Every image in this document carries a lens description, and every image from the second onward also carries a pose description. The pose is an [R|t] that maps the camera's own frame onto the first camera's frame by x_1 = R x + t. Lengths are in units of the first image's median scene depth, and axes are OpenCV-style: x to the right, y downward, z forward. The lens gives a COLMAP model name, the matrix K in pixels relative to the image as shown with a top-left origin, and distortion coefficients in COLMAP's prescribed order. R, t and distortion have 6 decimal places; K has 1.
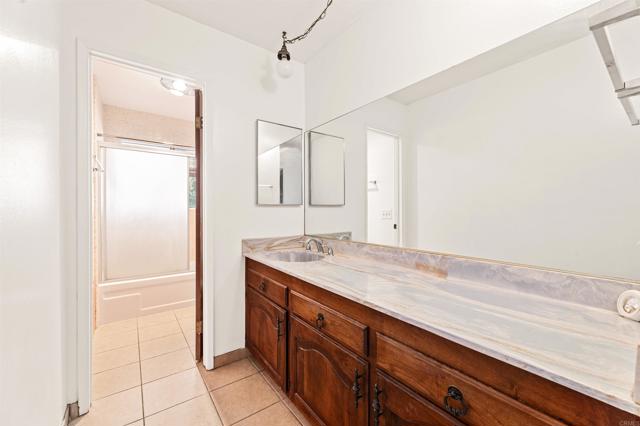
lens RADIAL K [[256.5, 0, 319.3], [0, 256.5, 214.1], [0, 0, 1]] dist [0.000875, -0.000452]
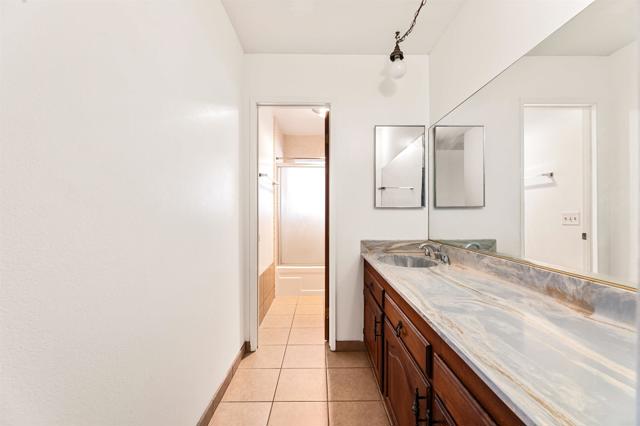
lens RADIAL K [[256.5, 0, 320.6], [0, 256.5, 217.0], [0, 0, 1]] dist [0.000875, -0.000452]
pose [[0.805890, 0.008526, -0.592004, 0.209082], [-0.007996, 0.999962, 0.003515, -0.000666], [0.592011, 0.001901, 0.805928, 0.032362]]
